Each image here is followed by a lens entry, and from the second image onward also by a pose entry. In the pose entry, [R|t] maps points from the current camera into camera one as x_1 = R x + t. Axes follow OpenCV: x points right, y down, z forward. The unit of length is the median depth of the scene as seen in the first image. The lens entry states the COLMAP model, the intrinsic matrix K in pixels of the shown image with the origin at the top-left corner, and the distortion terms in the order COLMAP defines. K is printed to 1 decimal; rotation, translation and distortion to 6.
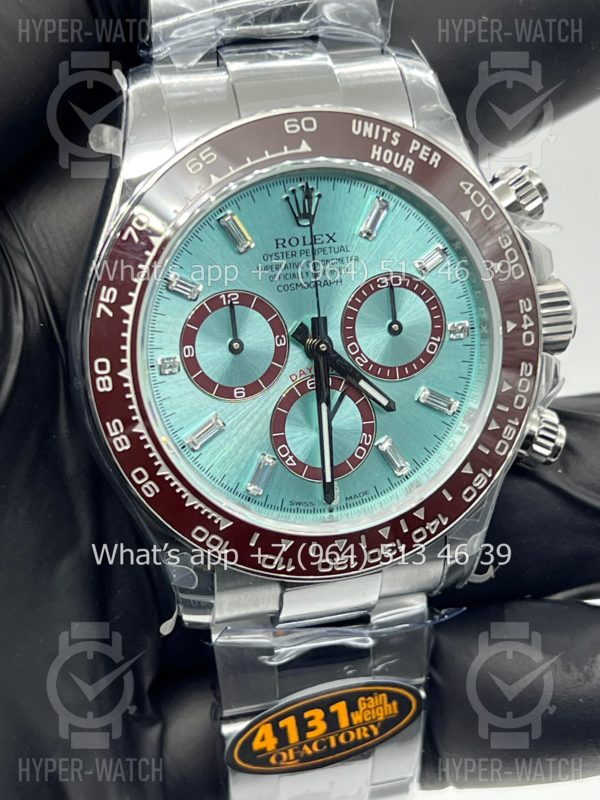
lens RADIAL K [[1864.8, 0, 266.1], [0, 1864.8, 402.3], [0, 0, 1]] dist [0.266197, -0.250580]
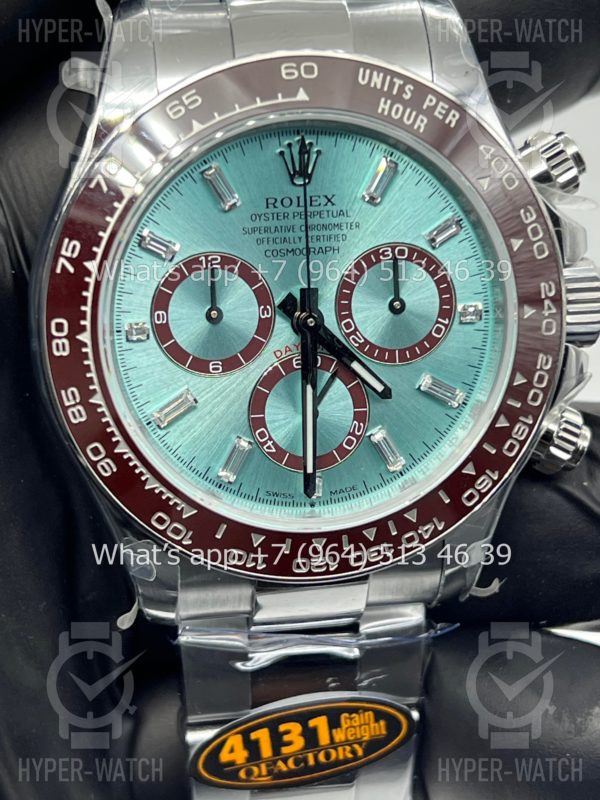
lens RADIAL K [[1864.8, 0, 266.1], [0, 1864.8, 402.3], [0, 0, 1]] dist [0.266197, -0.250580]
pose [[0.993951, 0.065952, -0.087811, 0.088834], [-0.064836, 0.997775, 0.015513, -0.003663], [0.088639, -0.009725, 0.996016, 0.107373]]
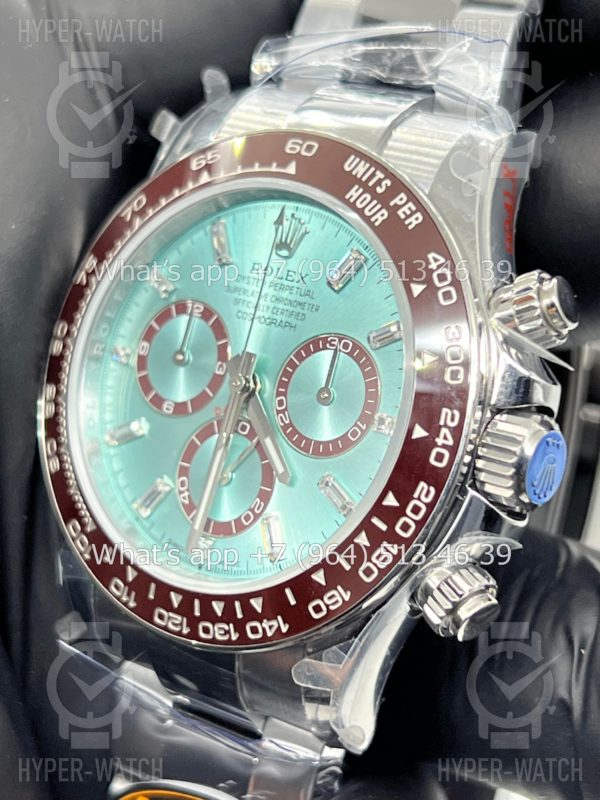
lens RADIAL K [[1864.8, 0, 266.1], [0, 1864.8, 402.3], [0, 0, 1]] dist [0.266197, -0.250580]
pose [[0.598343, 0.257458, -0.758750, 0.714057], [-0.406941, 0.913389, -0.010979, -0.016691], [0.690207, 0.315335, 0.651290, 0.421249]]
